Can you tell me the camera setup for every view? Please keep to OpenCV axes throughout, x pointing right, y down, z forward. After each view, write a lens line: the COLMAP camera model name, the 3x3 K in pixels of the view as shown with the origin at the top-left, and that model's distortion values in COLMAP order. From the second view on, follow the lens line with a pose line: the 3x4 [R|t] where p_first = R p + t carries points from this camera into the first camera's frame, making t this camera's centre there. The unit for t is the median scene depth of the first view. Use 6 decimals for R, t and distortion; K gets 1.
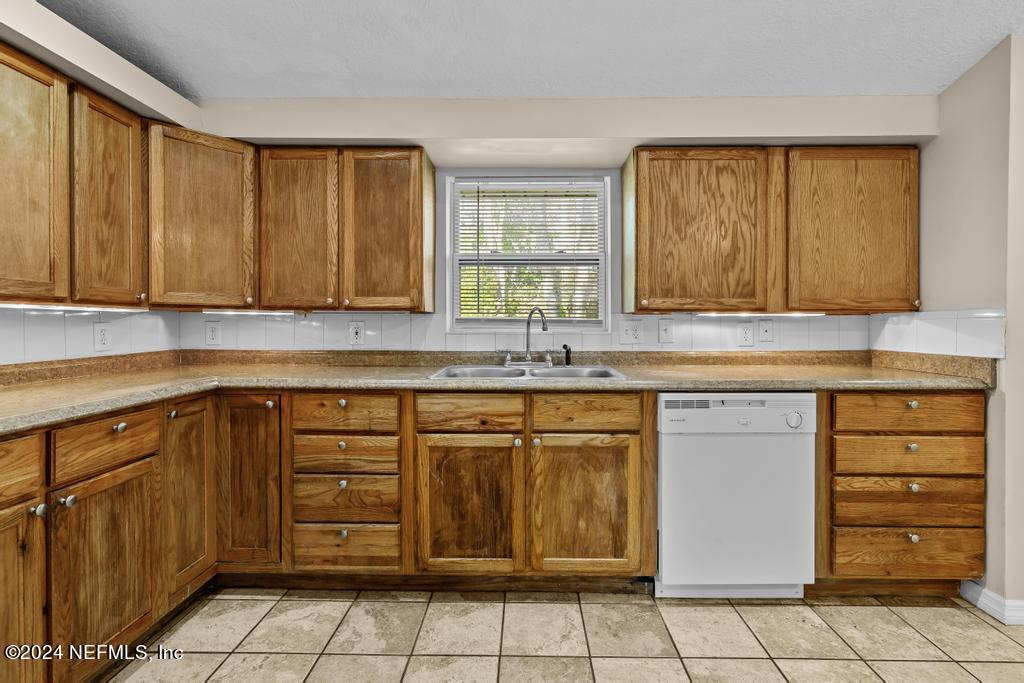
lens RADIAL K [[475.1, 0, 514.0], [0, 475.1, 336.4], [0, 0, 1]] dist [0.000547, -0.000040]
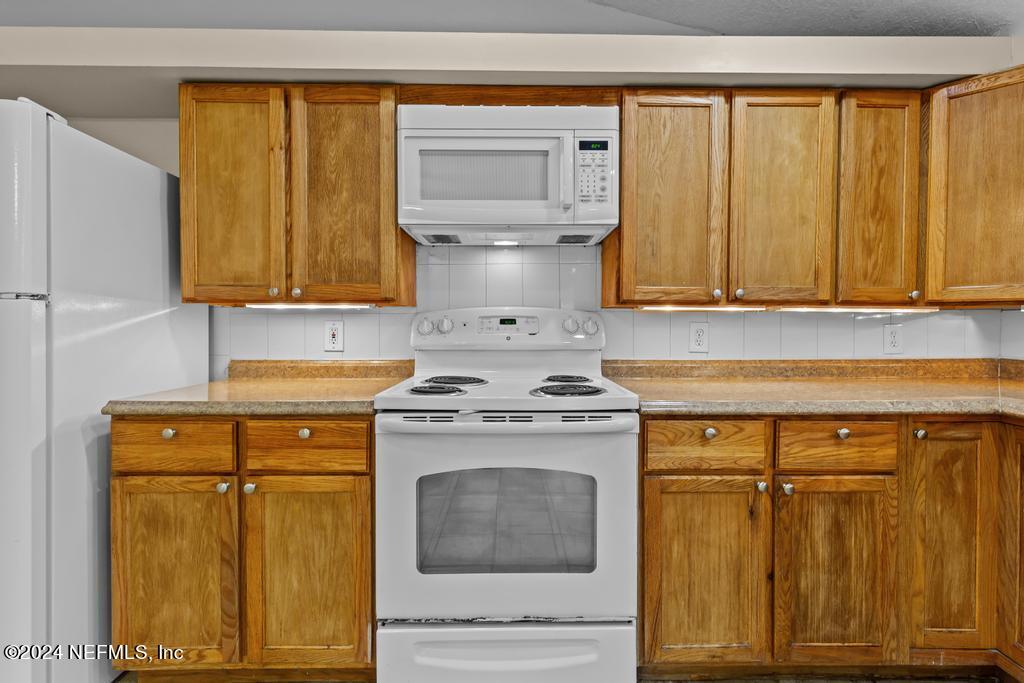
lens RADIAL K [[475.1, 0, 514.0], [0, 475.1, 336.4], [0, 0, 1]] dist [0.000547, -0.000040]
pose [[0.030225, 0.025703, -0.999213, 0.092319], [-0.031402, 0.999200, 0.024753, -0.005400], [0.999050, 0.030629, 0.031008, 0.266871]]
